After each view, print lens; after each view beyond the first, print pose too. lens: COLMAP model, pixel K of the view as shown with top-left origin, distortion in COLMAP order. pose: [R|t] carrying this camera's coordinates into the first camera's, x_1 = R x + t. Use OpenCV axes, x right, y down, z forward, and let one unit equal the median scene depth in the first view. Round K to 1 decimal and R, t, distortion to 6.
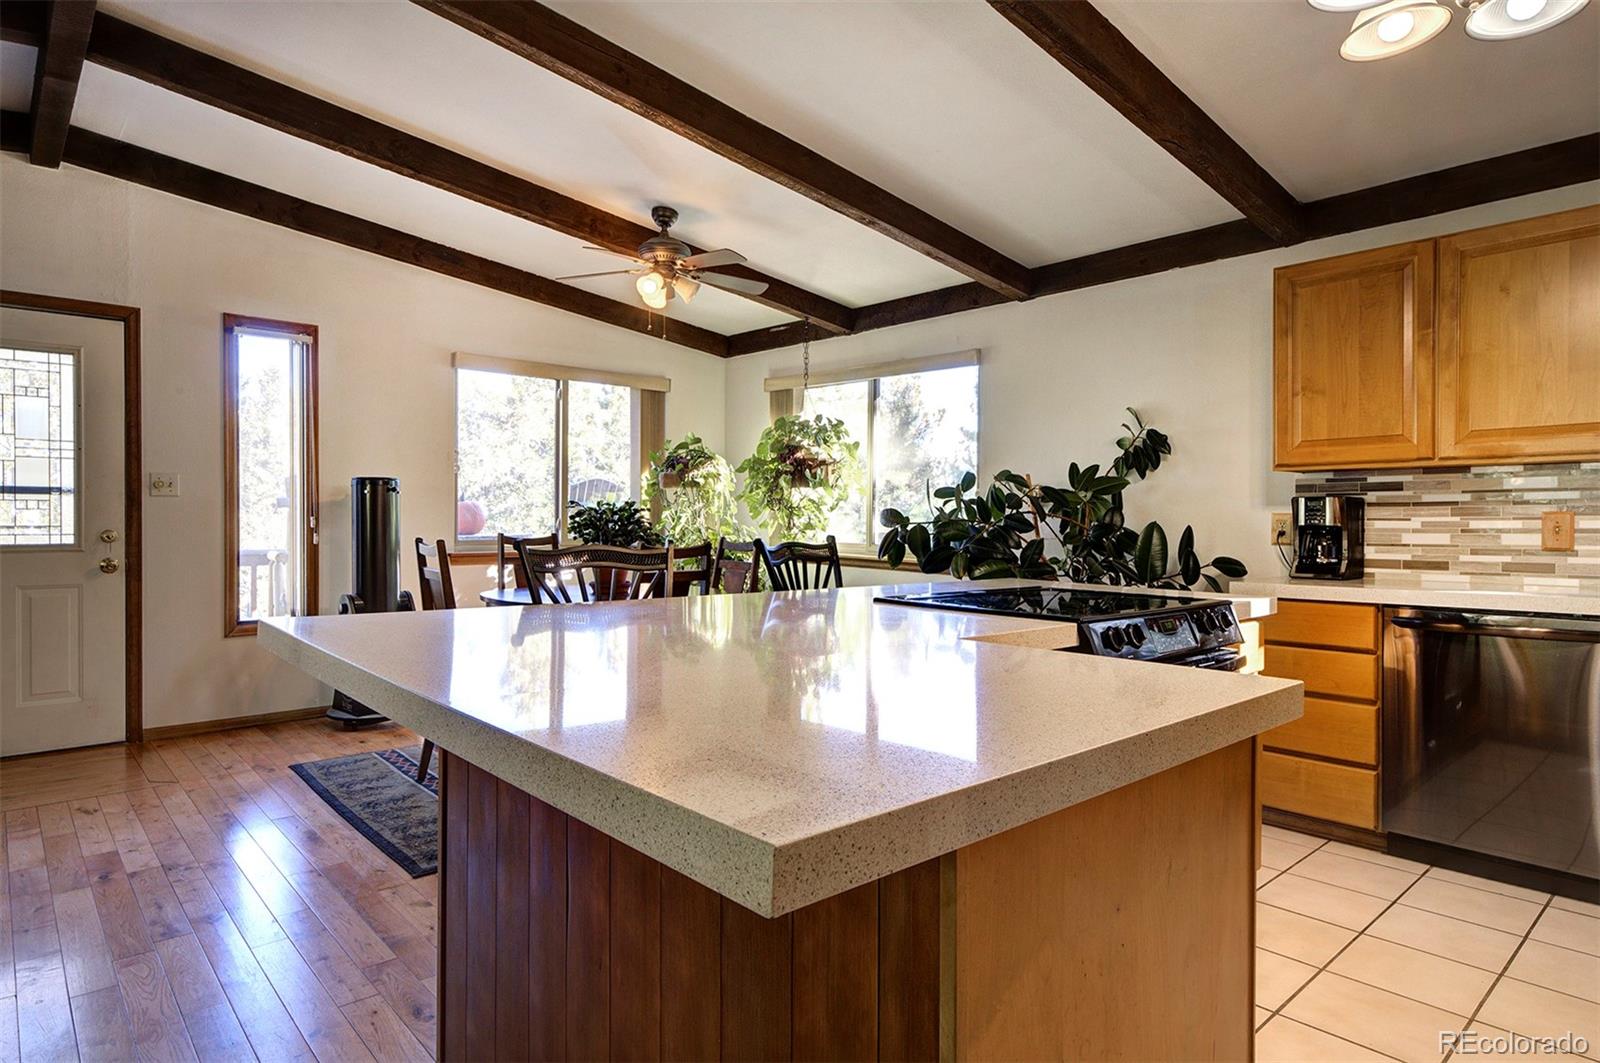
lens RADIAL K [[908.6, 0, 801.0], [0, 908.6, 530.3], [0, 0, 1]] dist [0.014485, 0.004315]
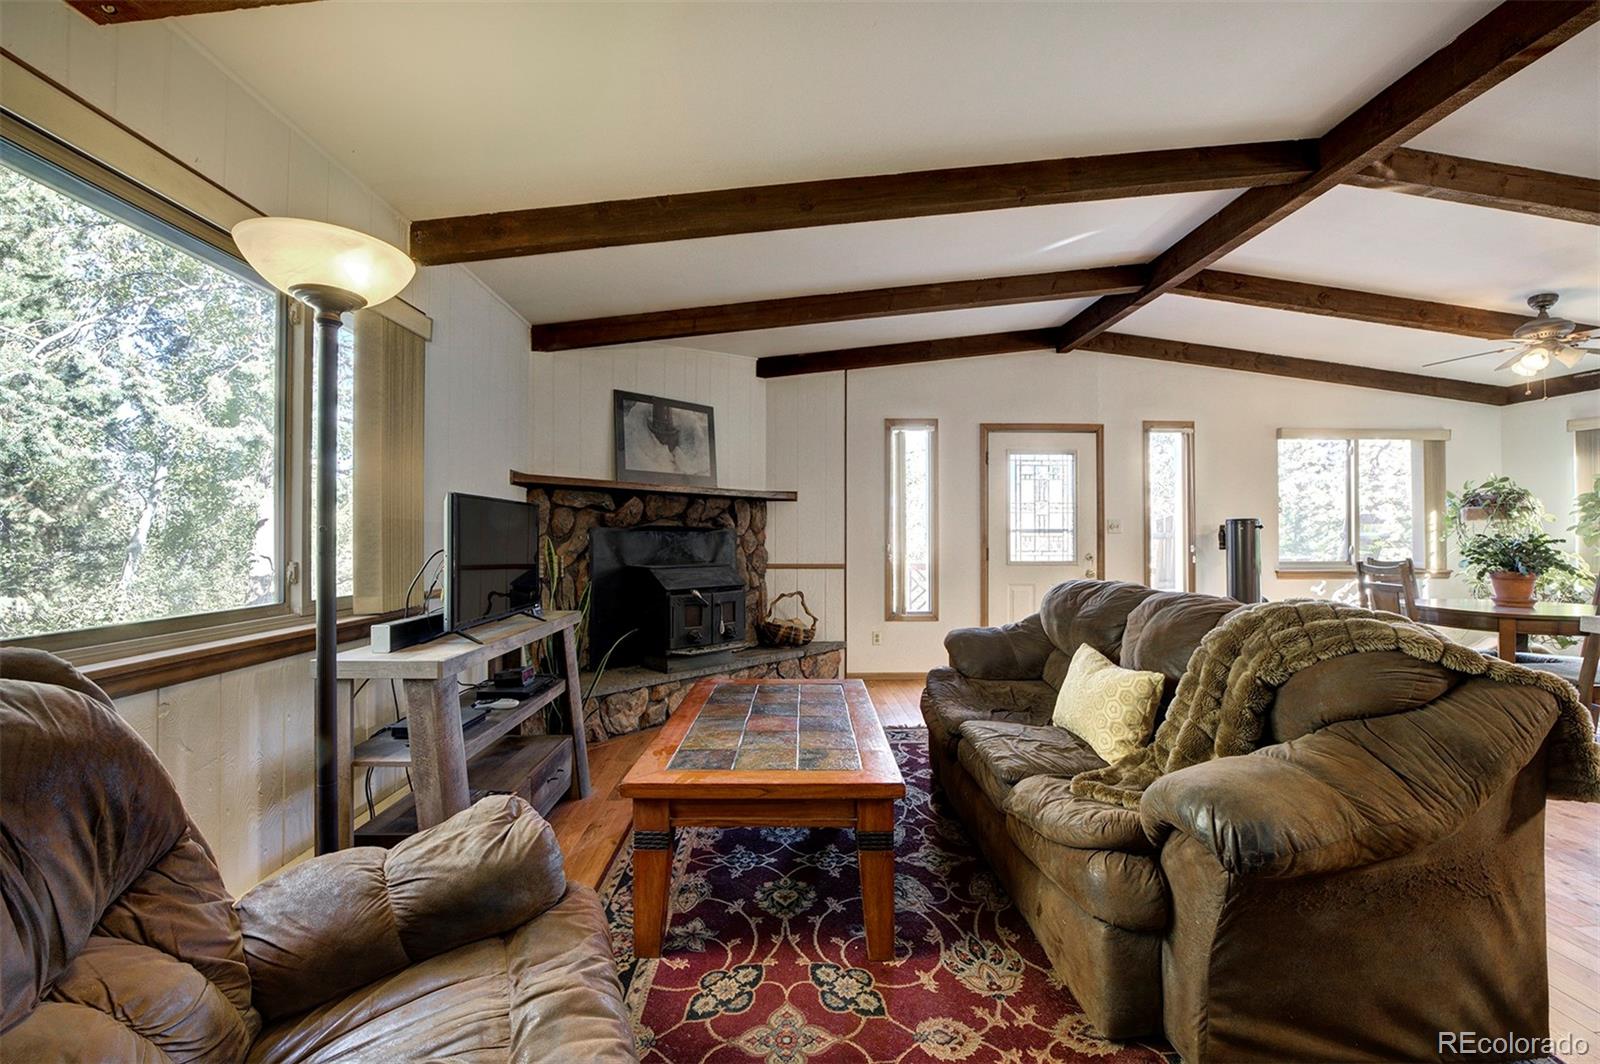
lens RADIAL K [[666.8, 0, 801.2], [0, 666.8, 525.8], [0, 0, 1]] dist [-0.024203, 0.001231]
pose [[0.762211, -0.017585, -0.647090, -0.361259], [-0.006518, 0.999372, -0.034836, -0.005428], [0.647296, 0.030770, 0.761618, -0.308211]]
